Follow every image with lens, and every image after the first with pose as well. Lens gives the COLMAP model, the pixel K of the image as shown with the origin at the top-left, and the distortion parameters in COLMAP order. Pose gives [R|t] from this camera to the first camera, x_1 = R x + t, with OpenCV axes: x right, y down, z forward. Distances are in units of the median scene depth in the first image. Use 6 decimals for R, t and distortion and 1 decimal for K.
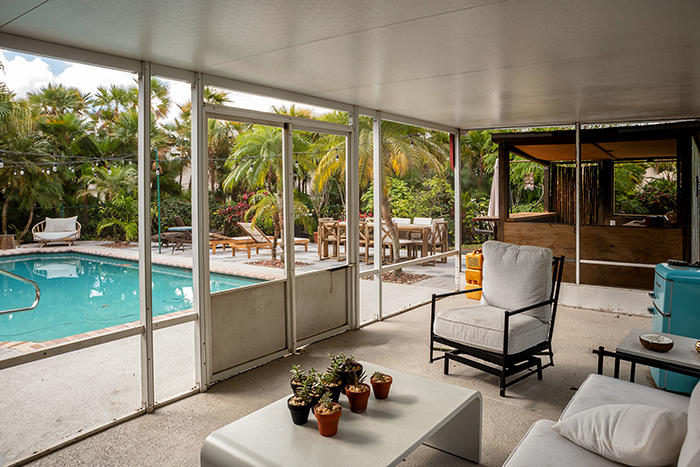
lens RADIAL K [[480.3, 0, 350.0], [0, 480.3, 233.5], [0, 0, 1]] dist [-0.026956, 0.004176]
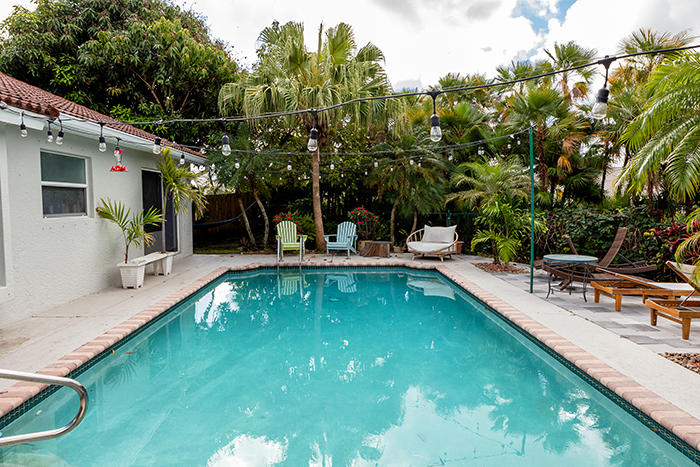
lens RADIAL K [[480.3, 0, 350.0], [0, 480.3, 233.5], [0, 0, 1]] dist [-0.026956, 0.004176]
pose [[0.634557, 0.070524, -0.769652, -0.038419], [-0.073413, 0.996826, 0.030813, -0.030704], [0.769382, 0.036949, 0.637720, 0.286620]]
